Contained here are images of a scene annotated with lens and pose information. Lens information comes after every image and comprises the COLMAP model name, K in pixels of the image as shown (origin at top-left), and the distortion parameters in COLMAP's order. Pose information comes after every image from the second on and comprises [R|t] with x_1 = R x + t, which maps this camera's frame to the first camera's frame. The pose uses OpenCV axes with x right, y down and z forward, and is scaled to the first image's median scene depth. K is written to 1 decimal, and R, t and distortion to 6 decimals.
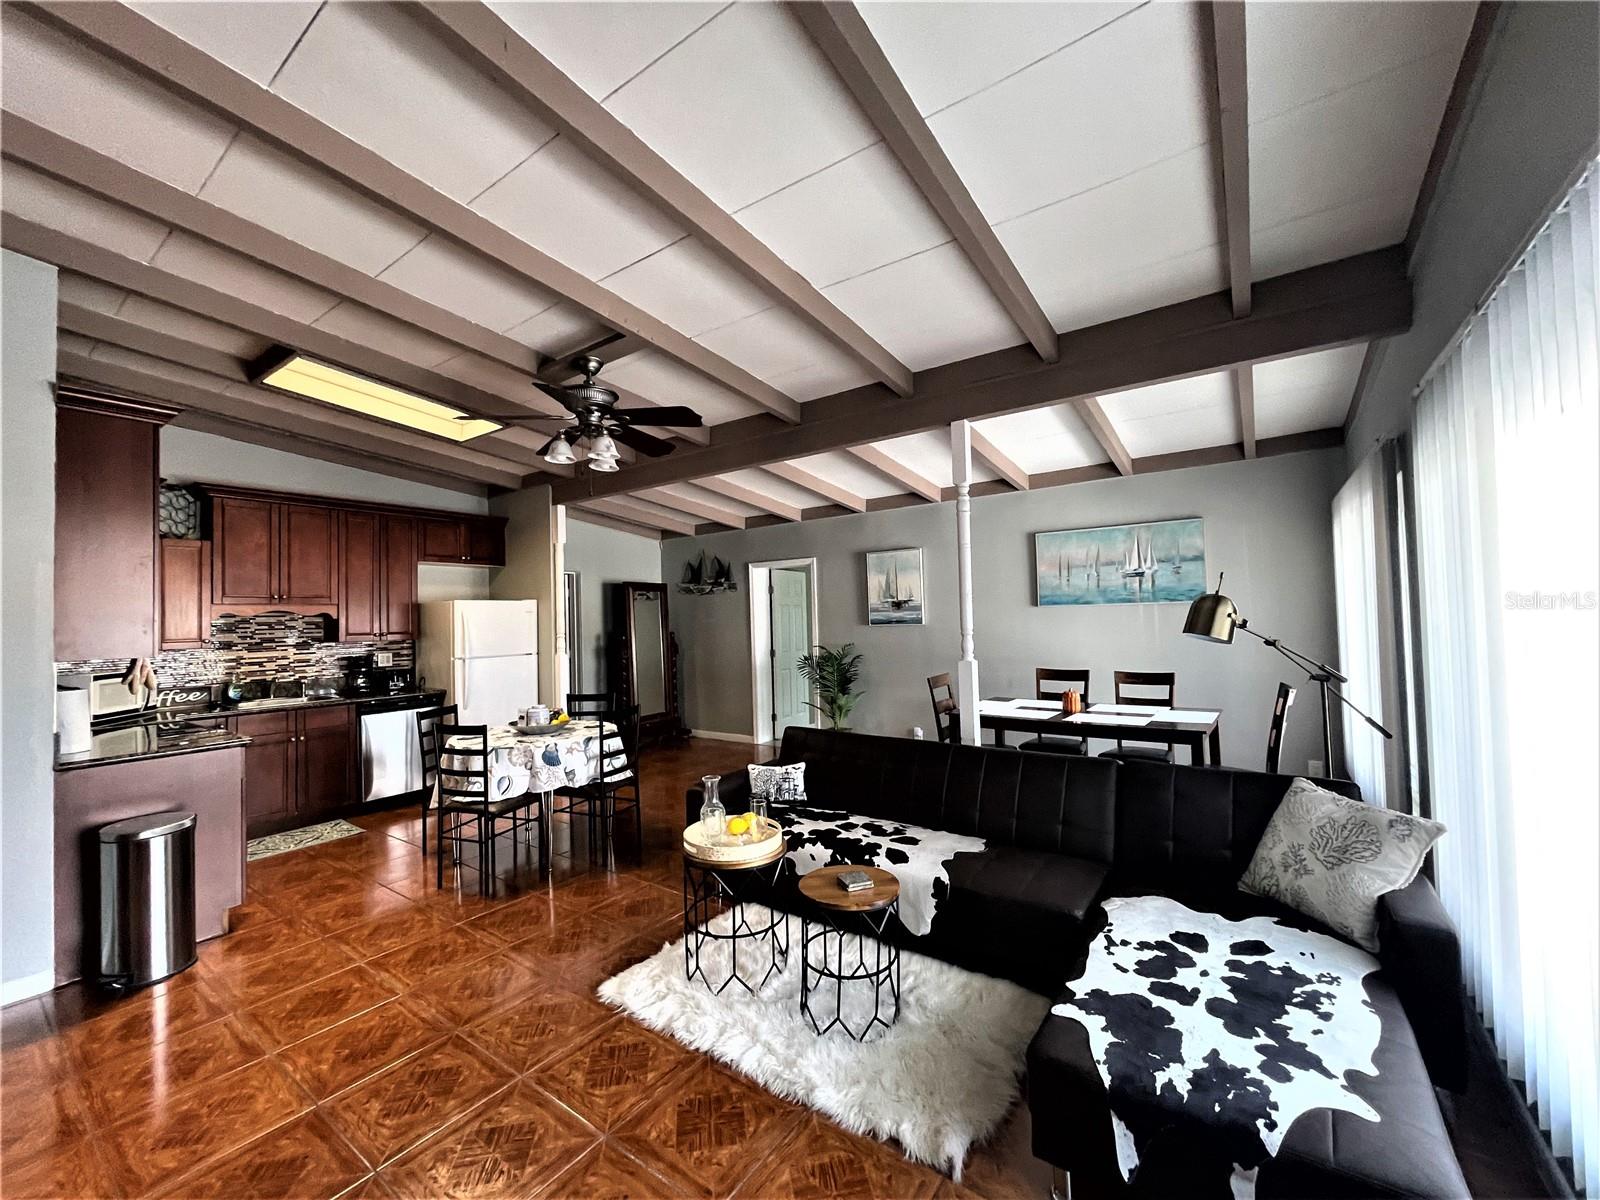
lens RADIAL K [[648.1, 0, 797.1], [0, 648.1, 603.1], [0, 0, 1]] dist [0.011644, 0.000360]
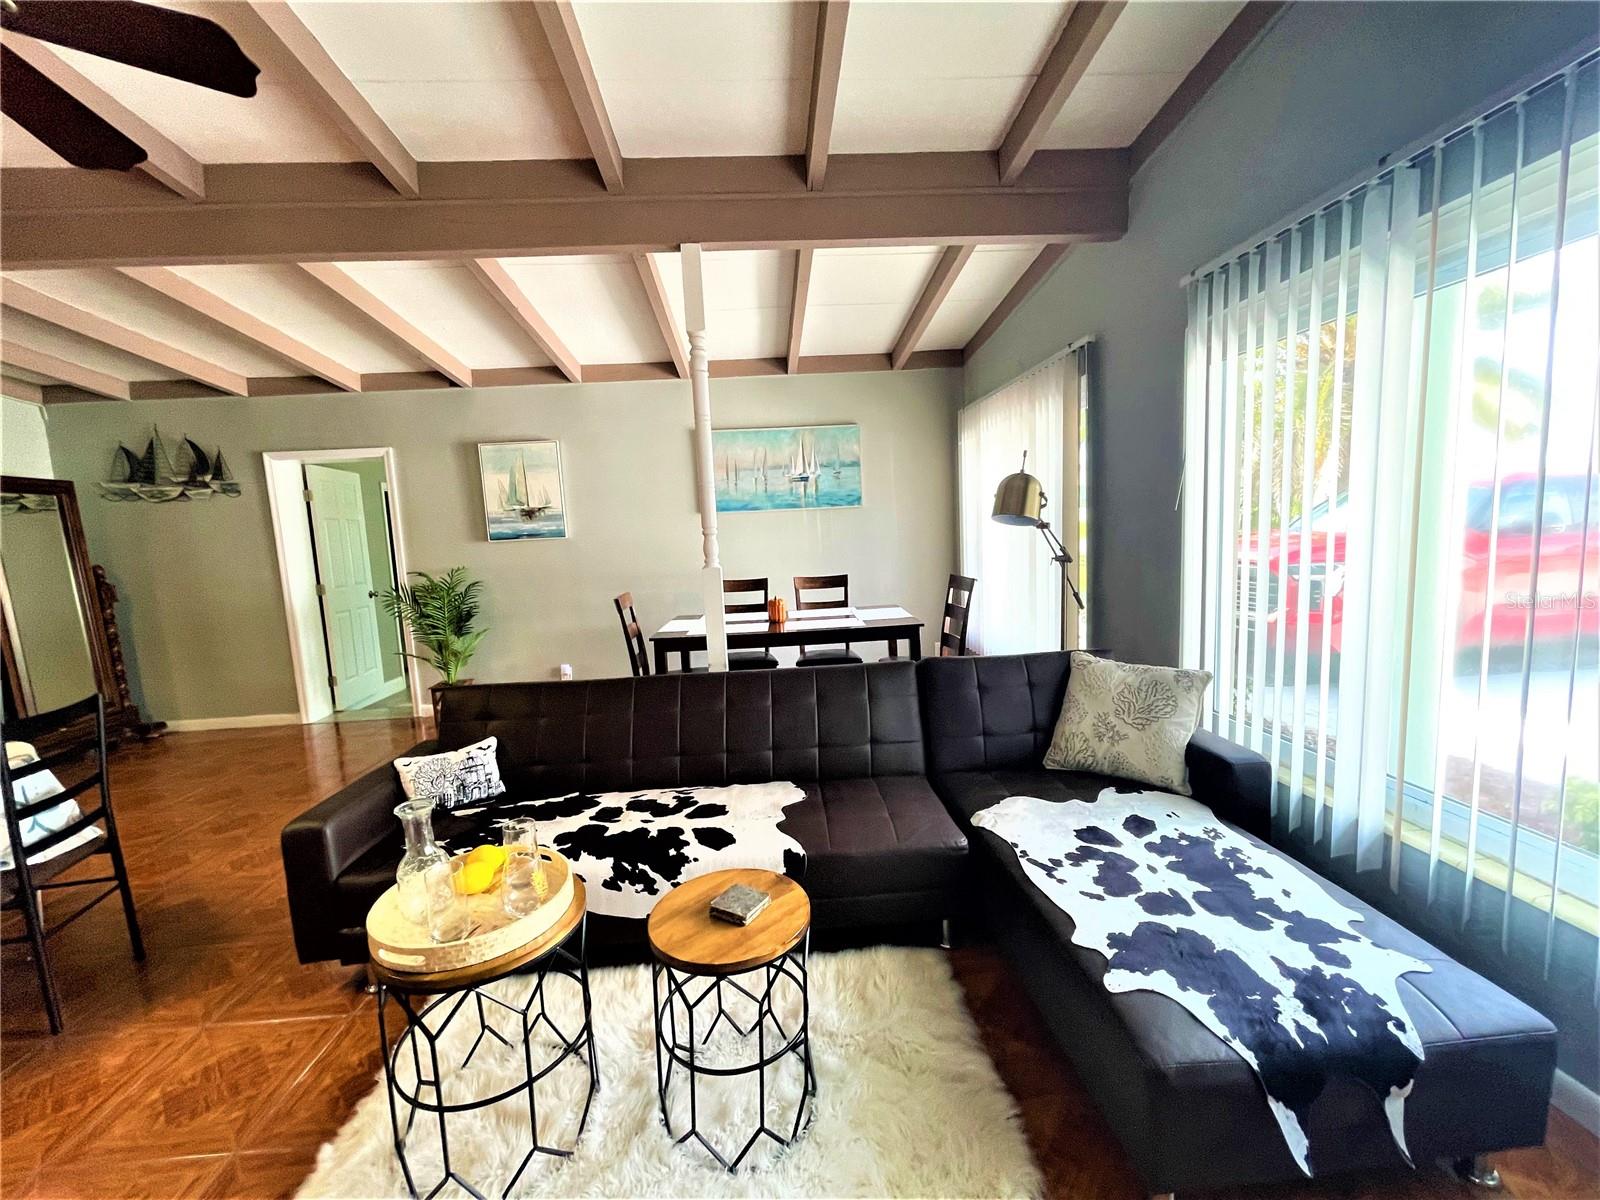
lens RADIAL K [[648.5, 0, 803.3], [0, 648.5, 600.1], [0, 0, 1]] dist [0.001619, 0.000381]
pose [[0.776593, -0.079621, 0.624951, -0.162240], [0.012979, 0.993793, 0.110484, 0.046010], [-0.629869, -0.077690, 0.772806, 0.346122]]
